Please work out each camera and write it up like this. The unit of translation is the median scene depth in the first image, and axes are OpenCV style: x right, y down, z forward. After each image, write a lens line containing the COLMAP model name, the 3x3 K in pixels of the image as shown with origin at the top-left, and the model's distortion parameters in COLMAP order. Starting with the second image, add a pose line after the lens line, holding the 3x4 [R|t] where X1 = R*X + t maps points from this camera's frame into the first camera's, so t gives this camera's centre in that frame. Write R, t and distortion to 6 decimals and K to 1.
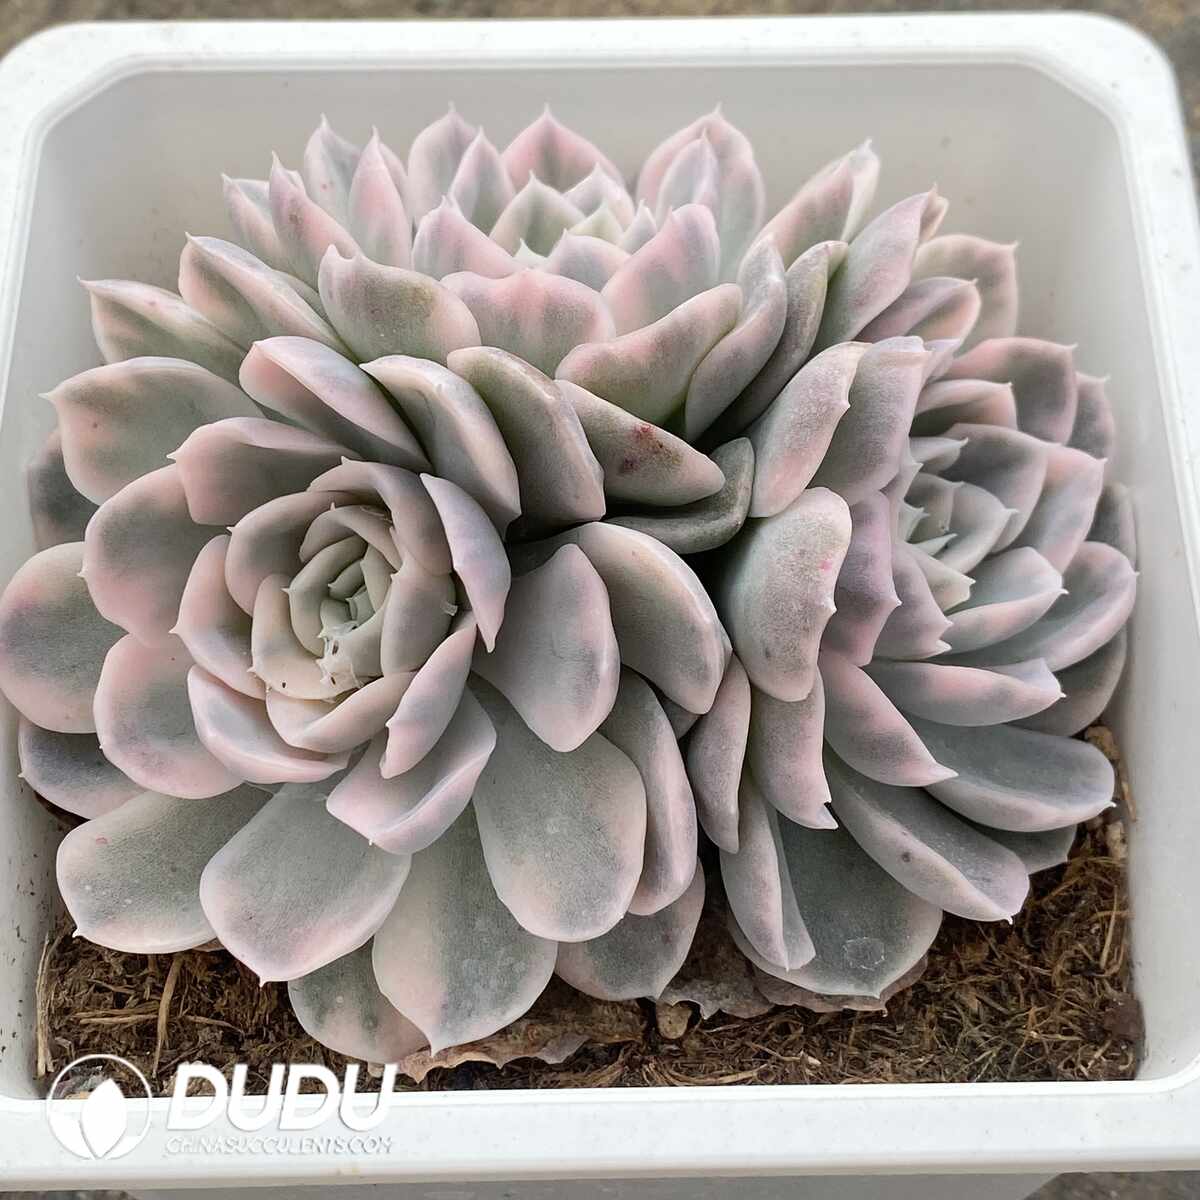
lens RADIAL K [[2261.4, 0, 603.5], [0, 2261.4, 599.8], [0, 0, 1]] dist [0.090112, 0.000000]
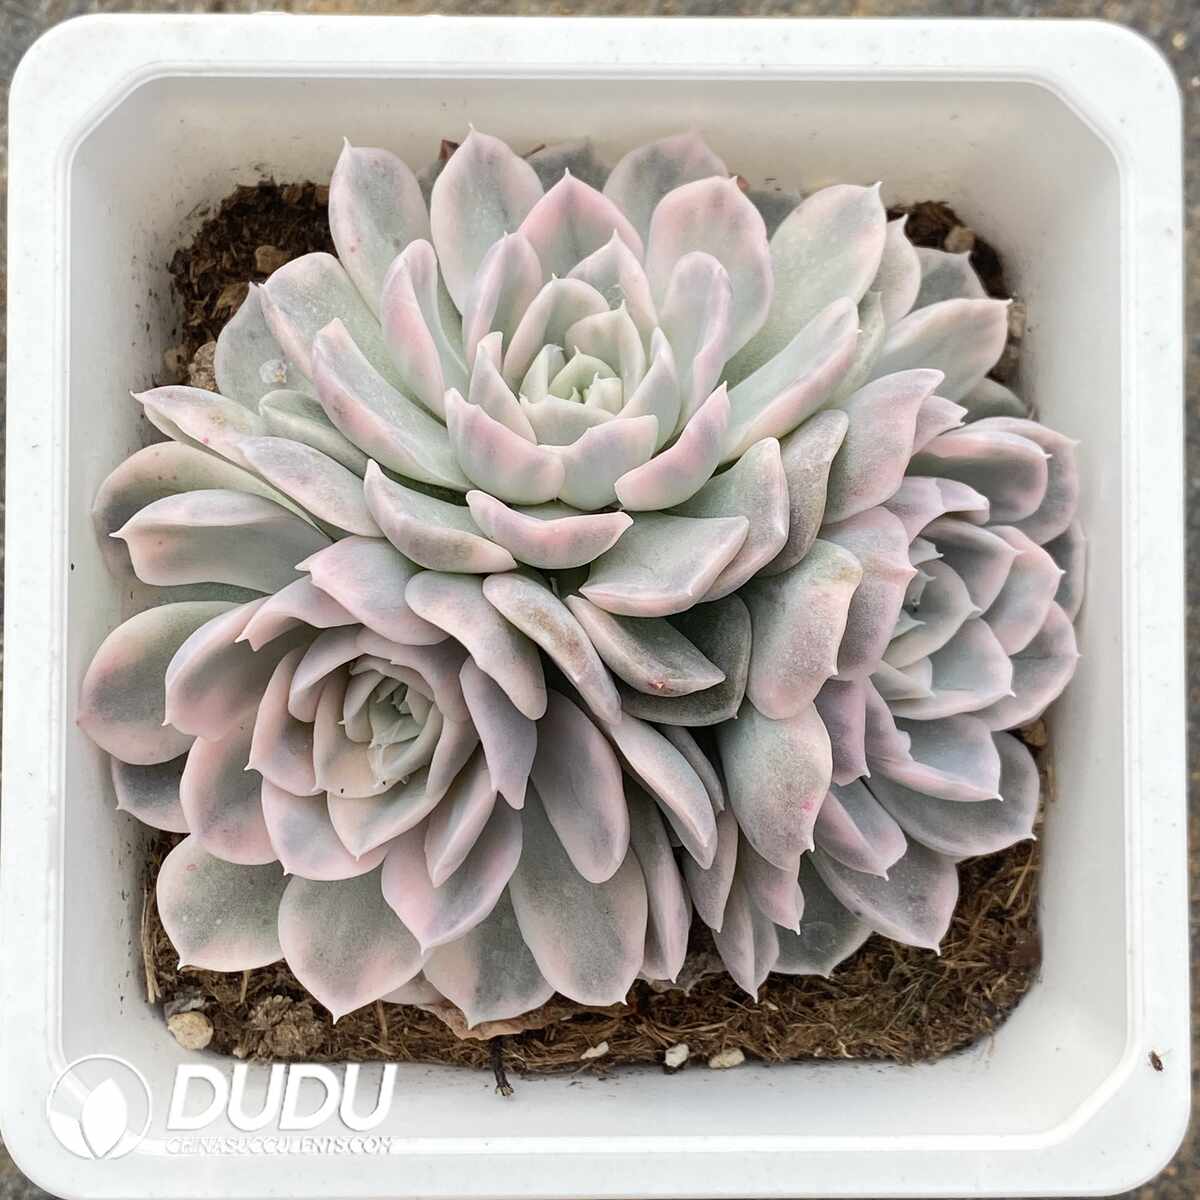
lens RADIAL K [[2261.4, 0, 596.4], [0, 2261.4, 599.7], [0, 0, 1]] dist [0.090112, 0.000000]
pose [[0.999670, 0.012910, 0.022217, -0.034435], [-0.021825, 0.882929, 0.468999, -0.569530], [-0.013561, -0.469329, 0.882919, 0.004928]]
